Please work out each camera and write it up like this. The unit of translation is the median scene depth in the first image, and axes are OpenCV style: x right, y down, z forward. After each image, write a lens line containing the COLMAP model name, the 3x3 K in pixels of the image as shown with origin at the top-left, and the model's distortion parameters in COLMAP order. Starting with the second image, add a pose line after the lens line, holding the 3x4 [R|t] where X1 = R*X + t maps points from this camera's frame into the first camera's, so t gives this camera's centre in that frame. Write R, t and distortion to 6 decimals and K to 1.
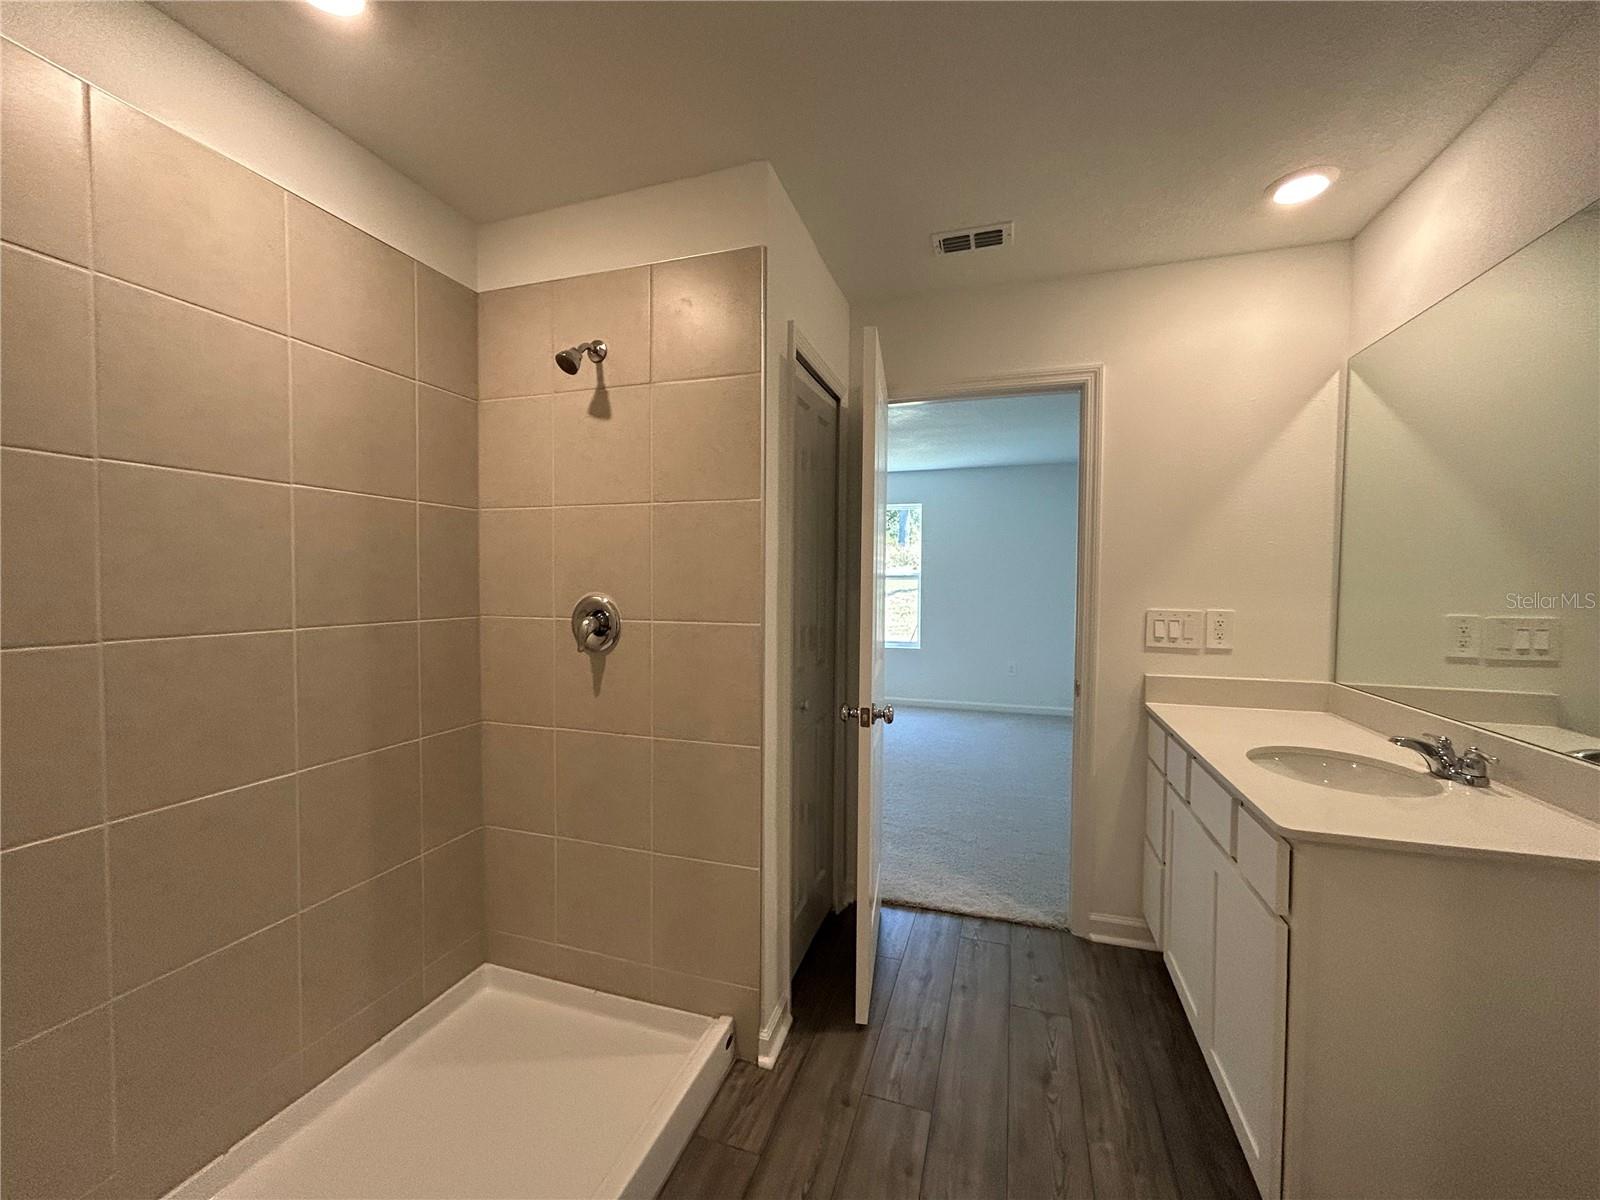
lens RADIAL K [[646.3, 0, 800.0], [0, 646.3, 600.0], [0, 0, 1]] dist [0.000781, 0.000148]
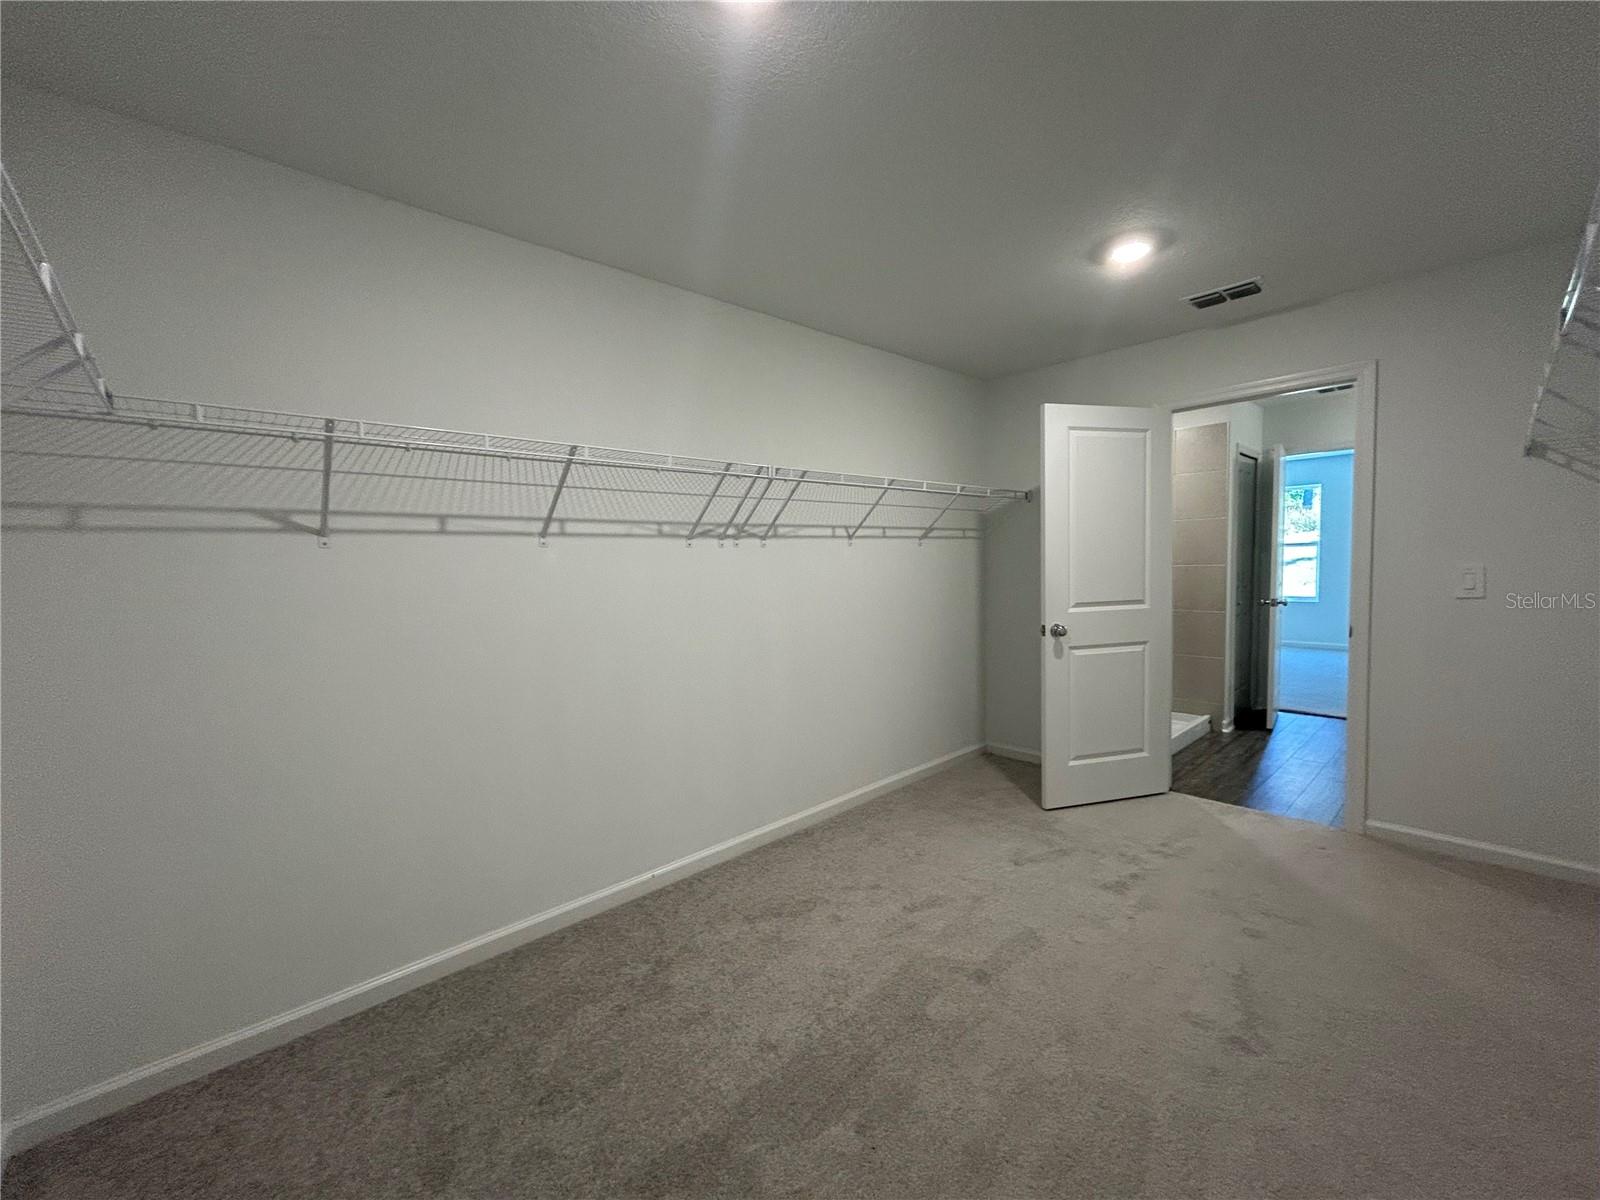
lens RADIAL K [[646.3, 0, 800.0], [0, 646.3, 600.0], [0, 0, 1]] dist [0.000781, 0.000148]
pose [[0.872510, 0.004182, -0.488578, -0.252230], [0.012716, 0.999430, 0.031264, 0.068937], [0.488431, -0.033491, 0.871960, -1.907129]]
